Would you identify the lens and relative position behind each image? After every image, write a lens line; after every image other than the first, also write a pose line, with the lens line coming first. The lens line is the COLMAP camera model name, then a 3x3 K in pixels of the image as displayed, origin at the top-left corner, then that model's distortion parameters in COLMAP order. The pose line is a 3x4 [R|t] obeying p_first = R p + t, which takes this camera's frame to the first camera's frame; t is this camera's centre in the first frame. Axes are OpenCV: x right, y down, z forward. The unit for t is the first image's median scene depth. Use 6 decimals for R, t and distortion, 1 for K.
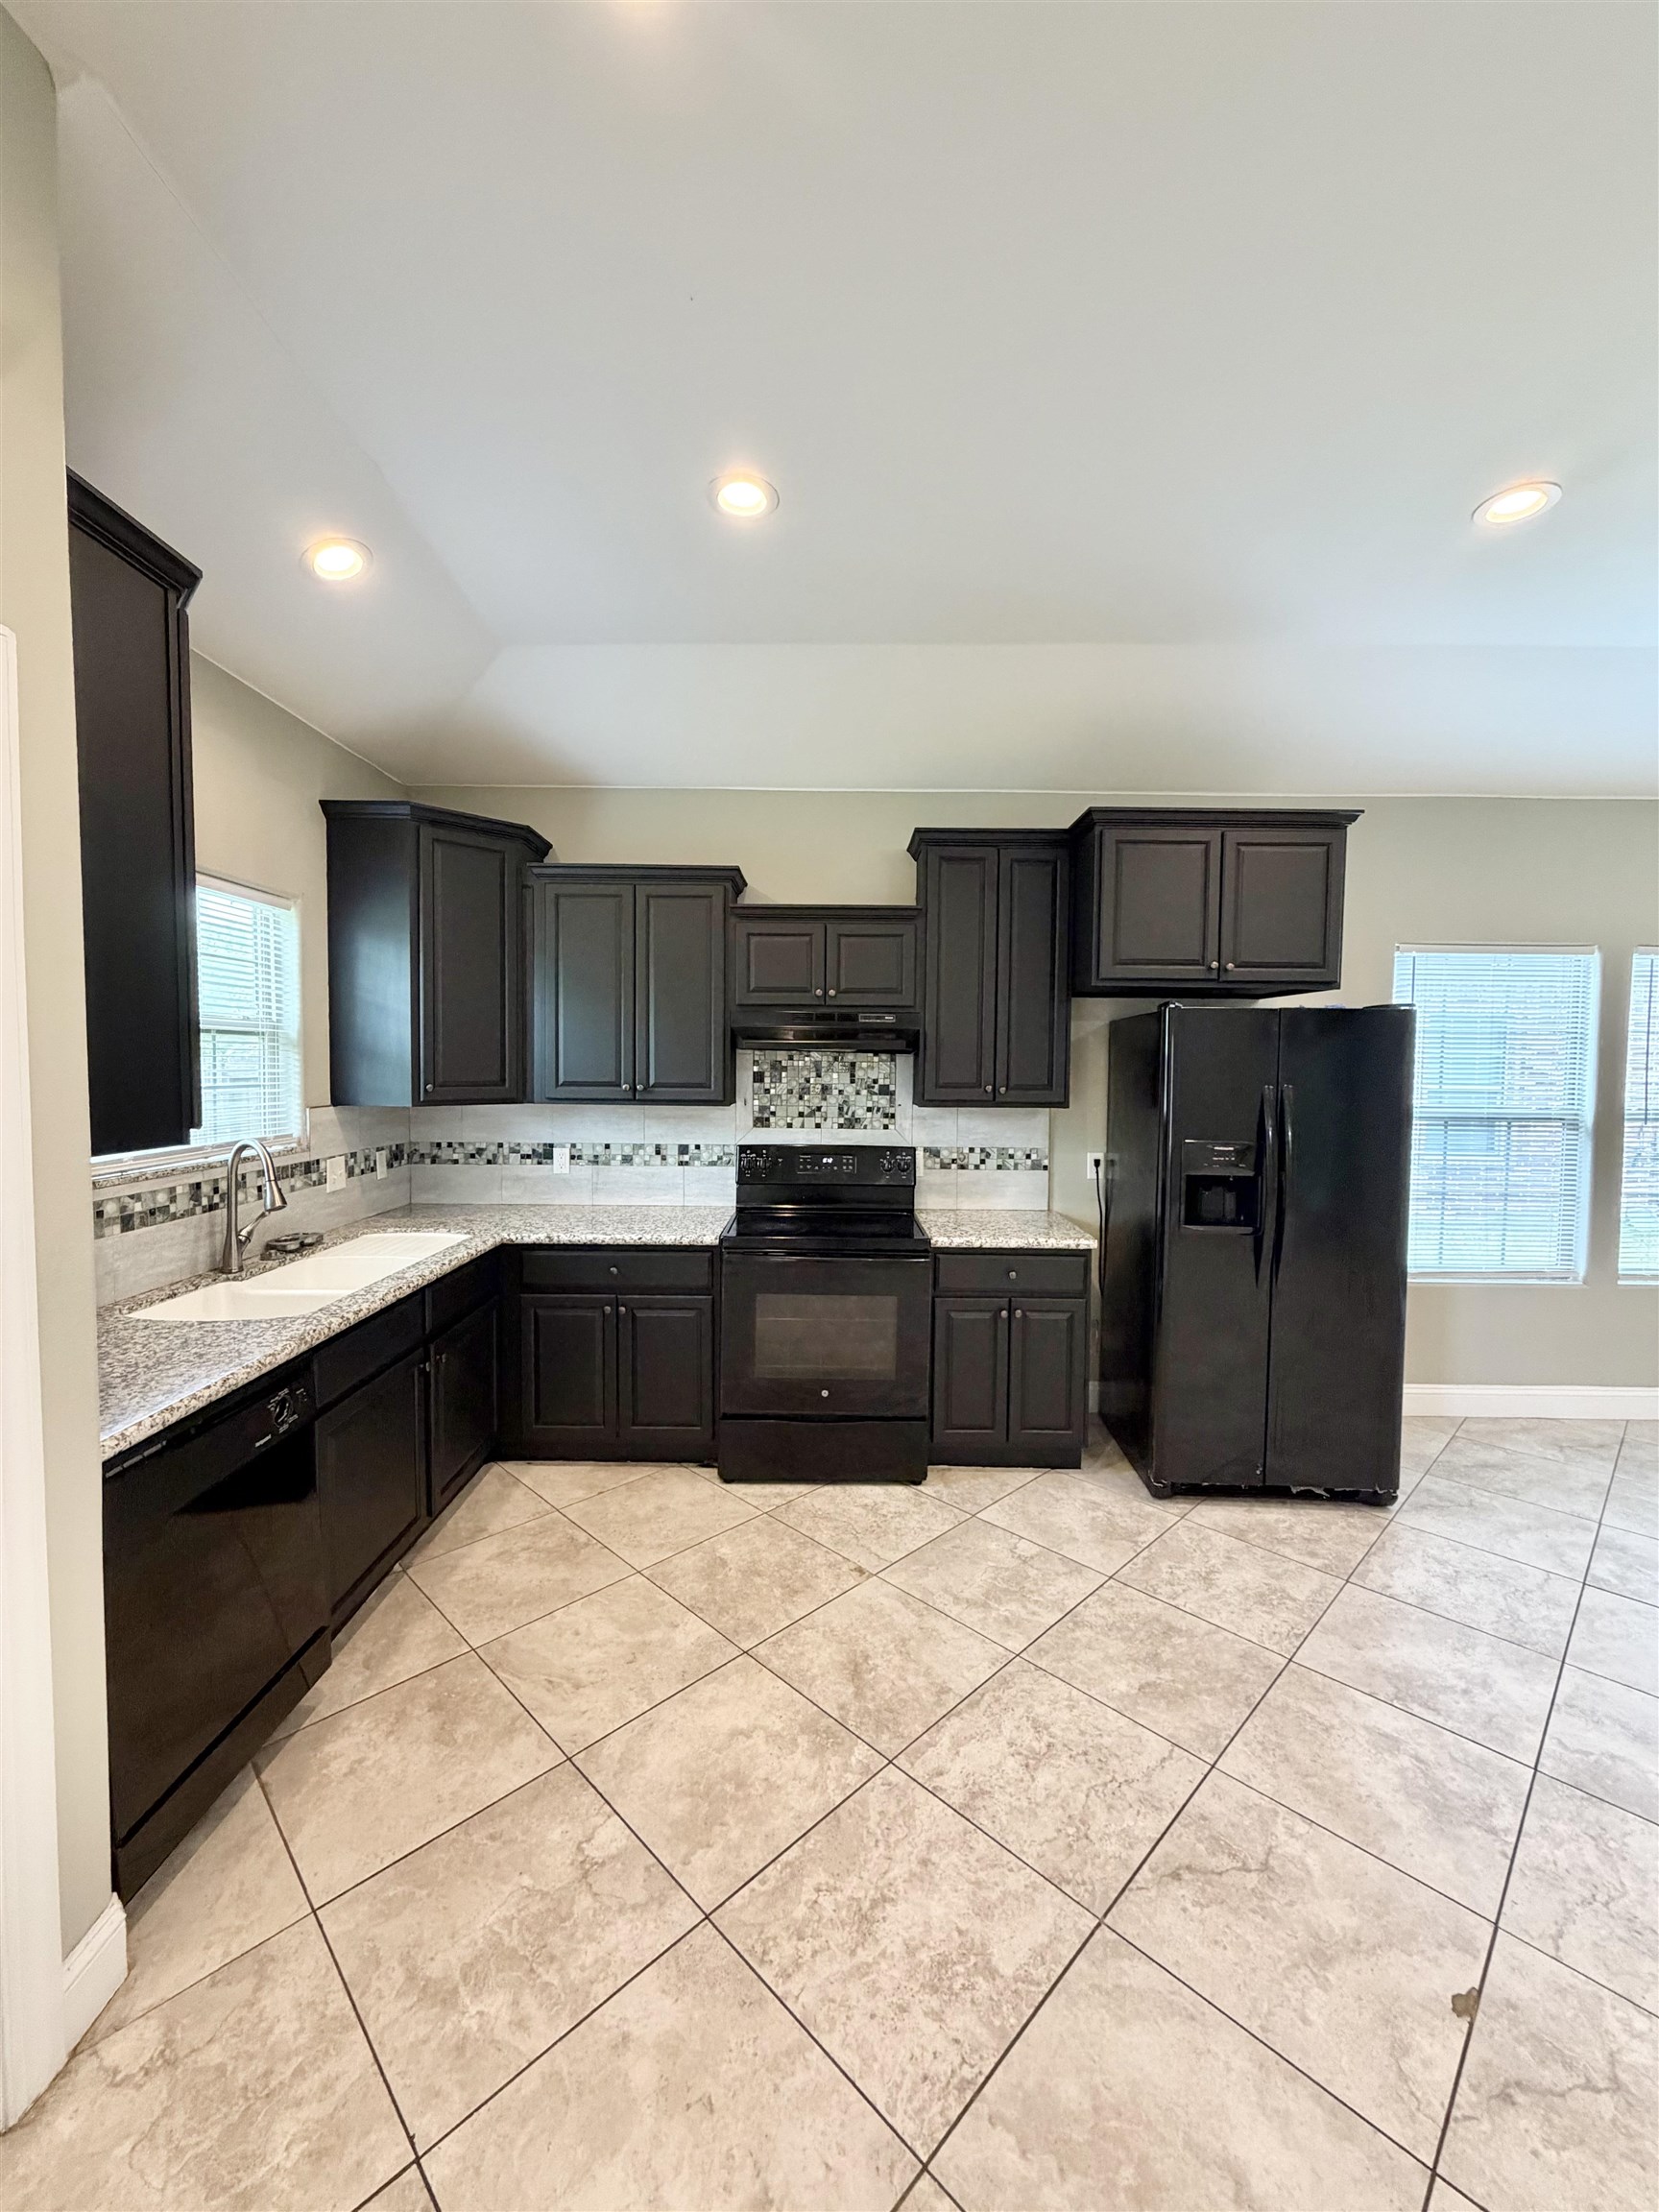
lens RADIAL K [[882.9, 0, 827.4], [0, 882.9, 1100.4], [0, 0, 1]] dist [-0.000757, 0.000476]
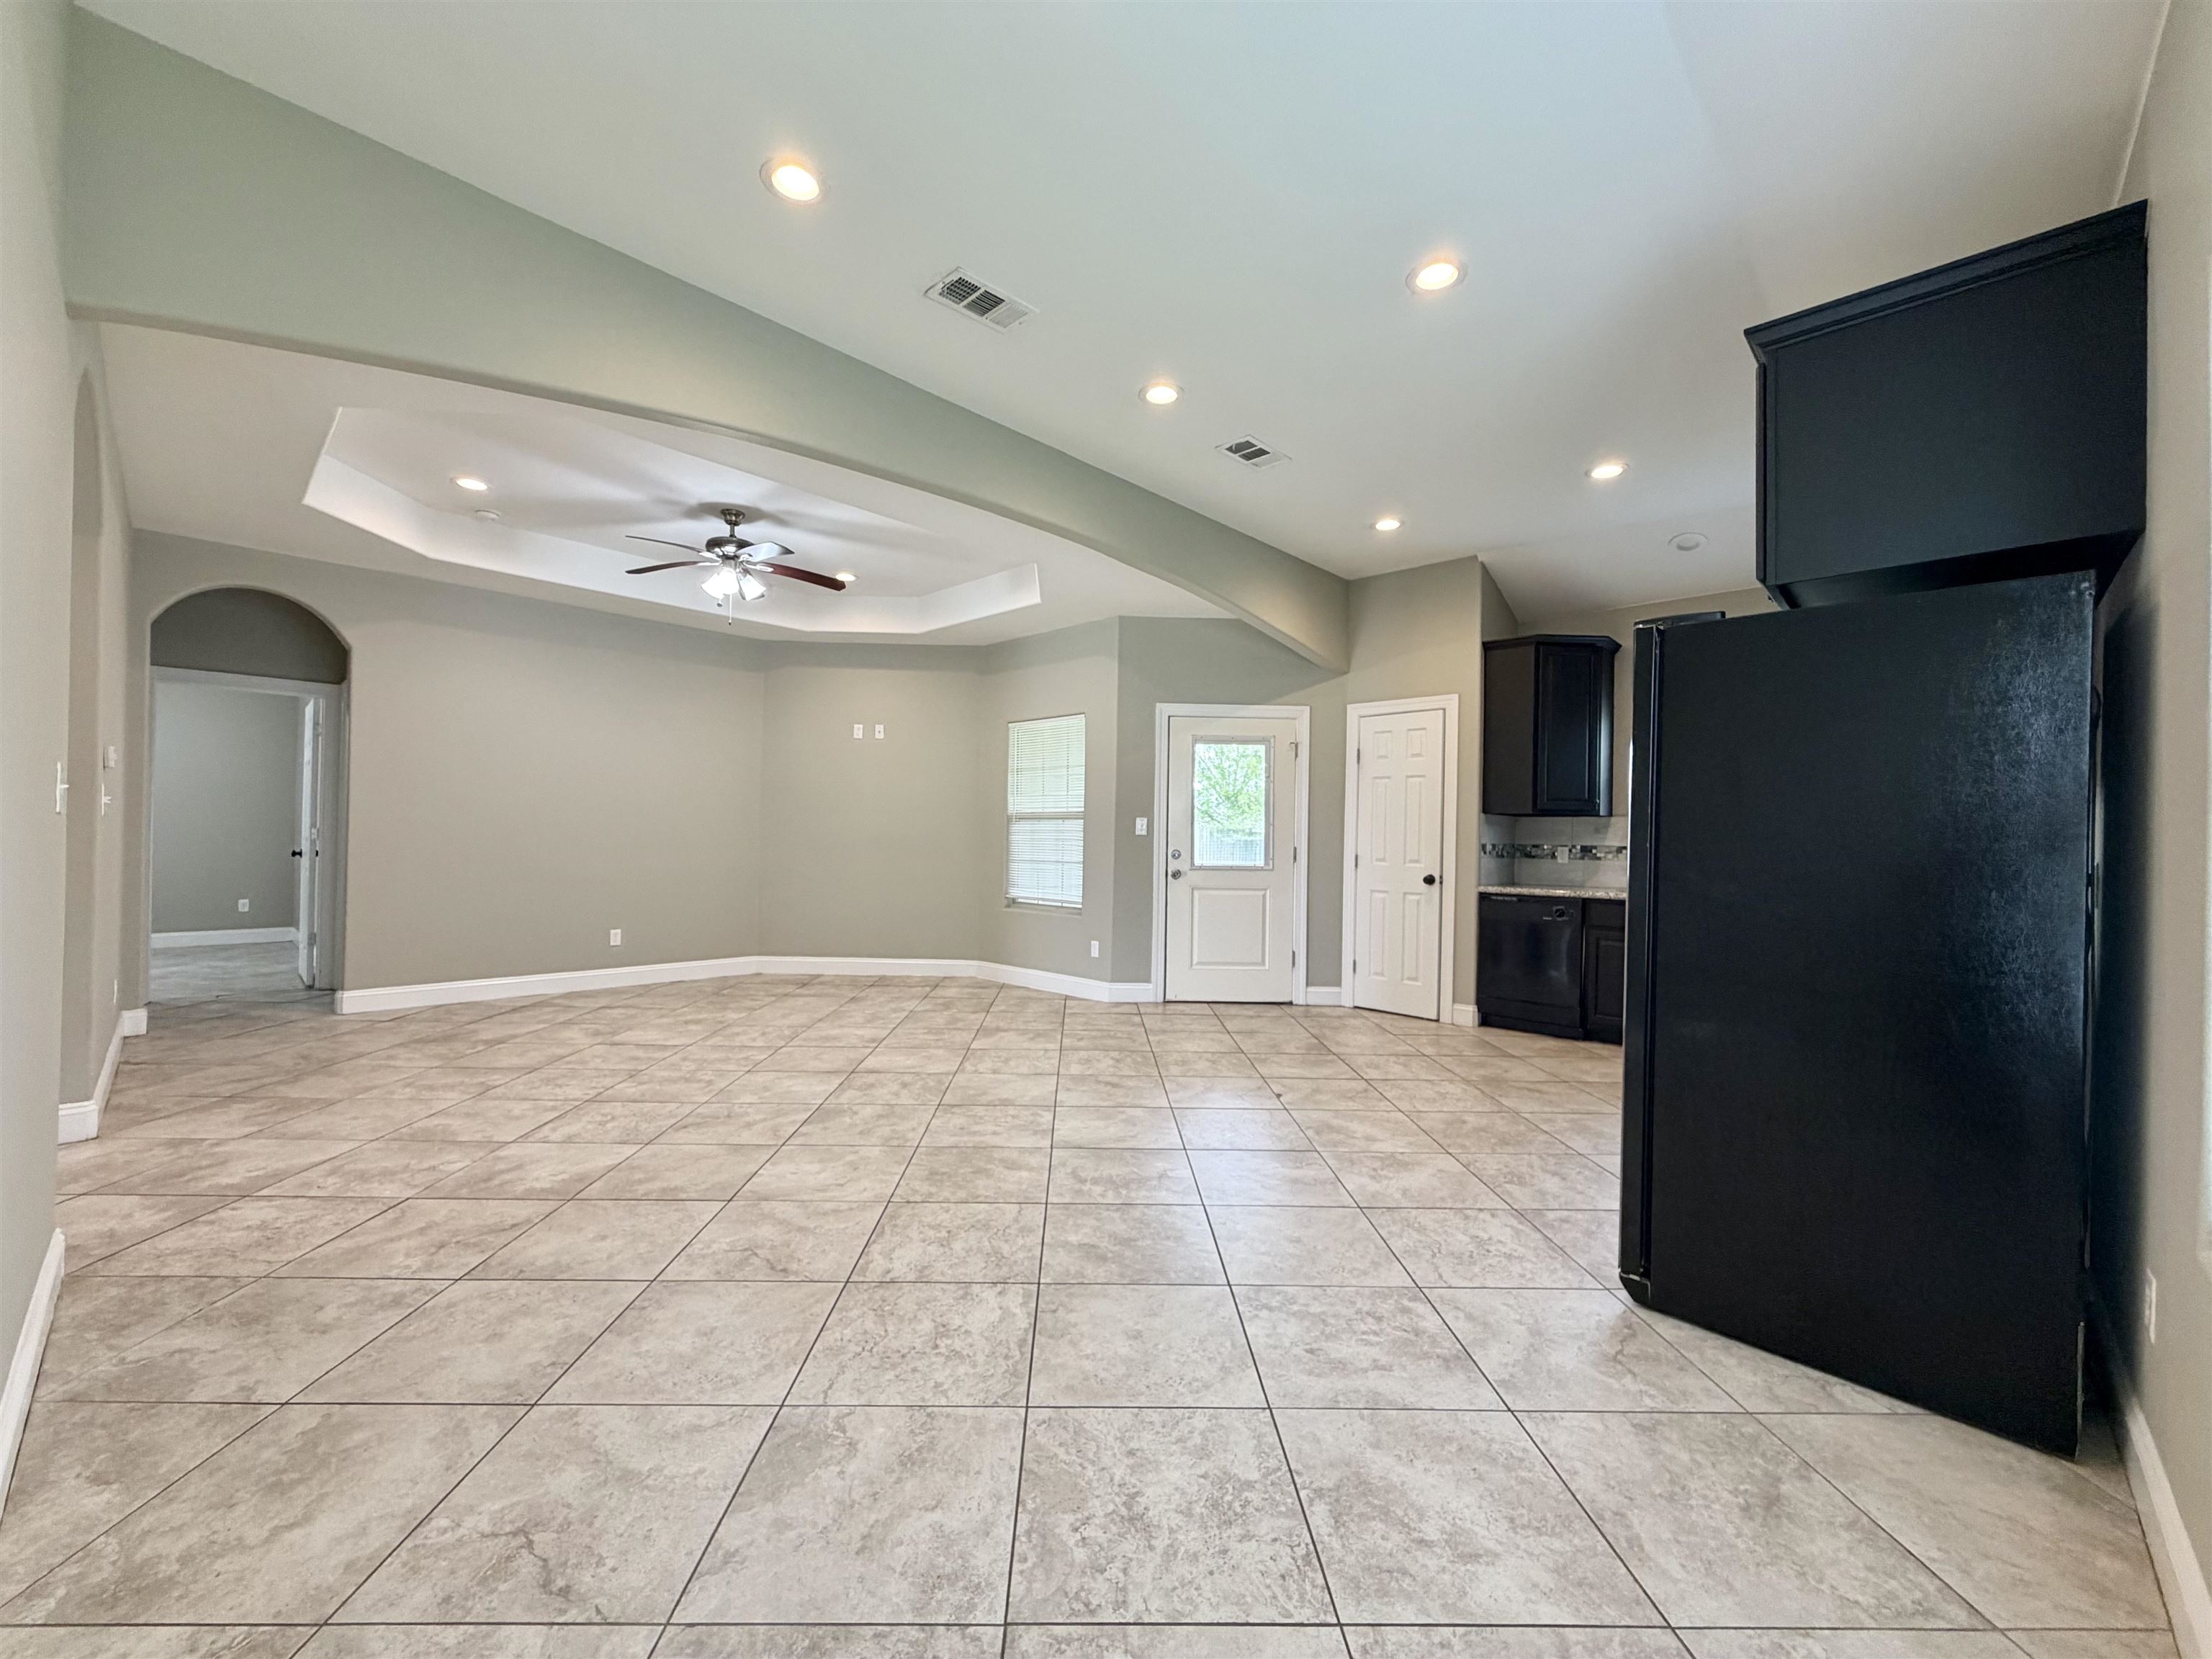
lens RADIAL K [[884.1, 0, 1099.8], [0, 884.1, 835.1], [0, 0, 1]] dist [-0.001054, -0.000048]
pose [[-0.689374, -0.022048, -0.724070, 1.306766], [-0.056178, 0.998154, 0.023092, 0.070302], [0.722224, 0.056596, -0.689340, 1.022877]]
